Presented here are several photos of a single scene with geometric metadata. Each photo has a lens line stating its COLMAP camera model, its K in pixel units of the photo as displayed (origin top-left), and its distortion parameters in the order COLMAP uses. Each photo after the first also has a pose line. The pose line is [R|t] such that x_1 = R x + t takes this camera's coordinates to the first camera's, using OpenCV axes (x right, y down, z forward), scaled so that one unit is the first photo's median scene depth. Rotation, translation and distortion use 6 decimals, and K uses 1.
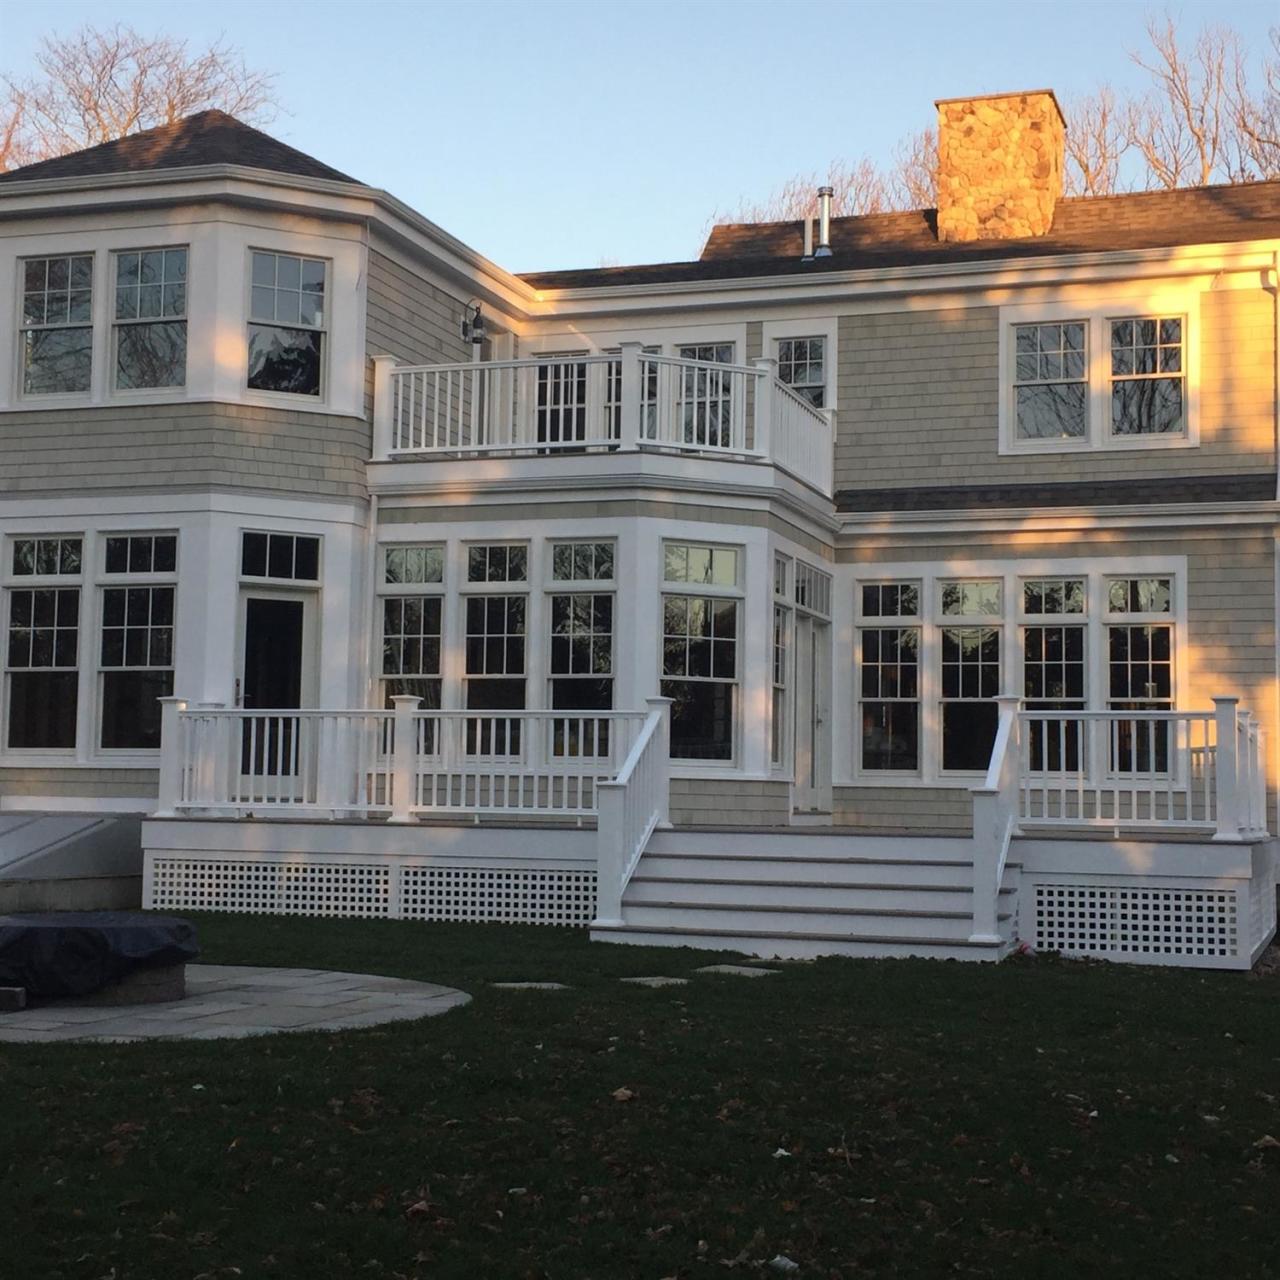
lens RADIAL K [[2054.0, 0, 640.0], [0, 2054.0, 640.0], [0, 0, 1]] dist [0.047684, 0.191089]
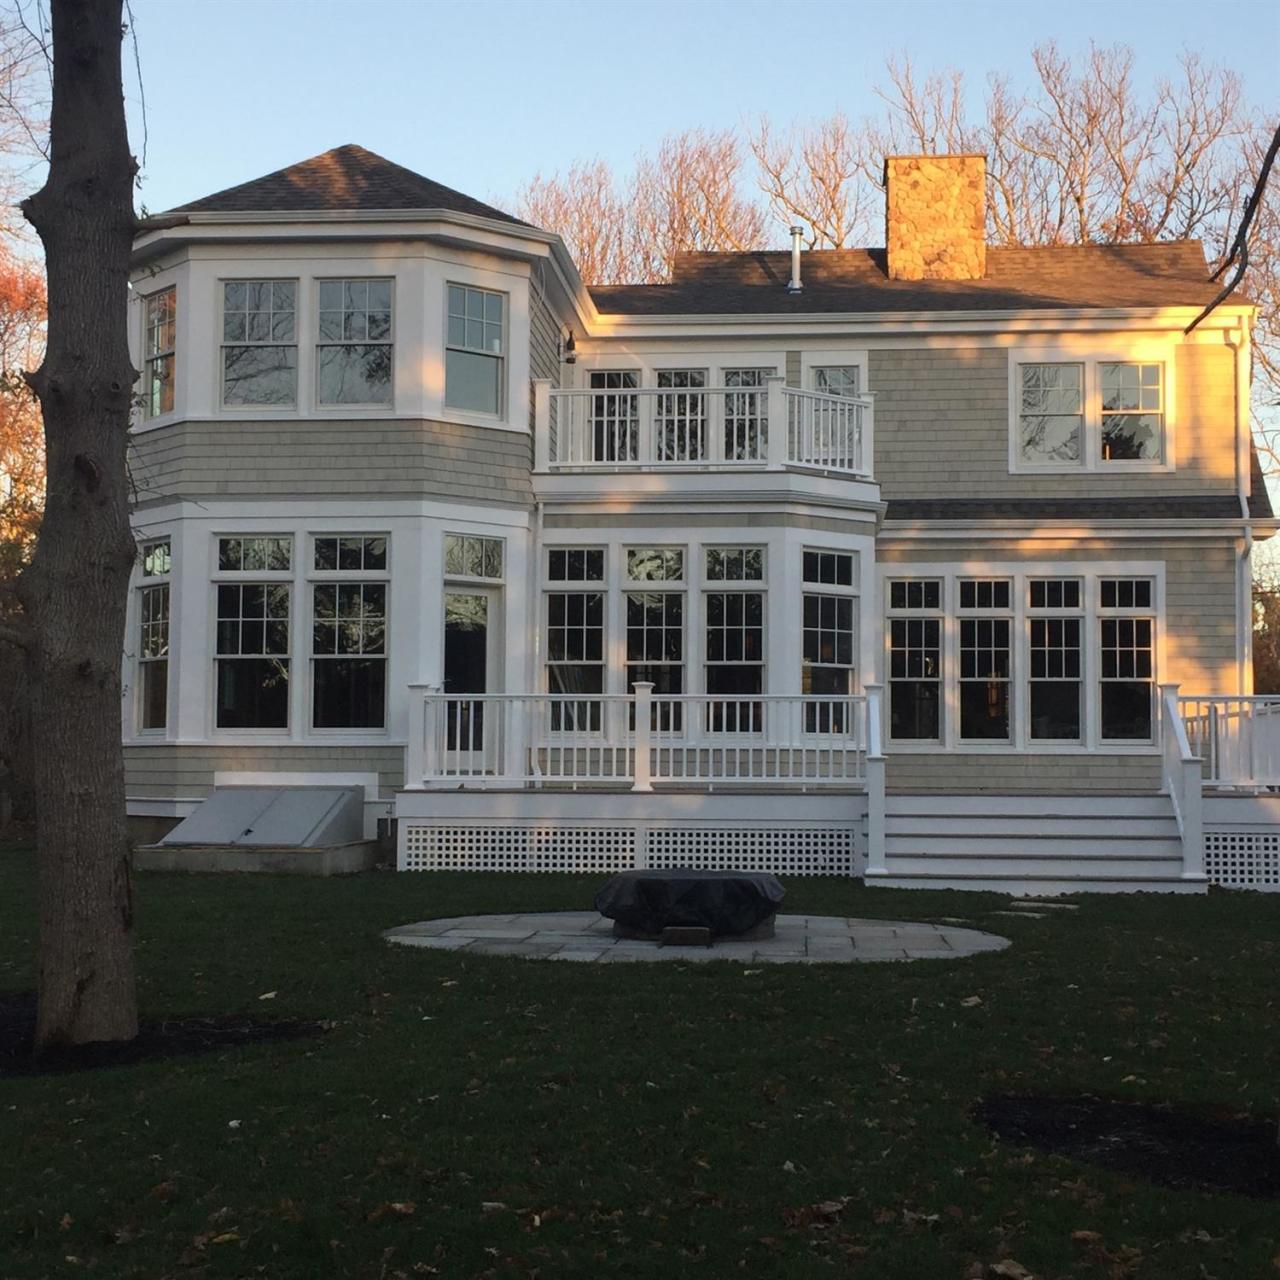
lens RADIAL K [[2054.0, 0, 640.0], [0, 2054.0, 640.0], [0, 0, 1]] dist [0.047684, 0.191089]
pose [[0.969985, 0.001505, 0.243159, -0.352111], [-0.006625, 0.999773, 0.020239, -0.018116], [-0.243074, -0.021243, 0.969775, -0.113331]]
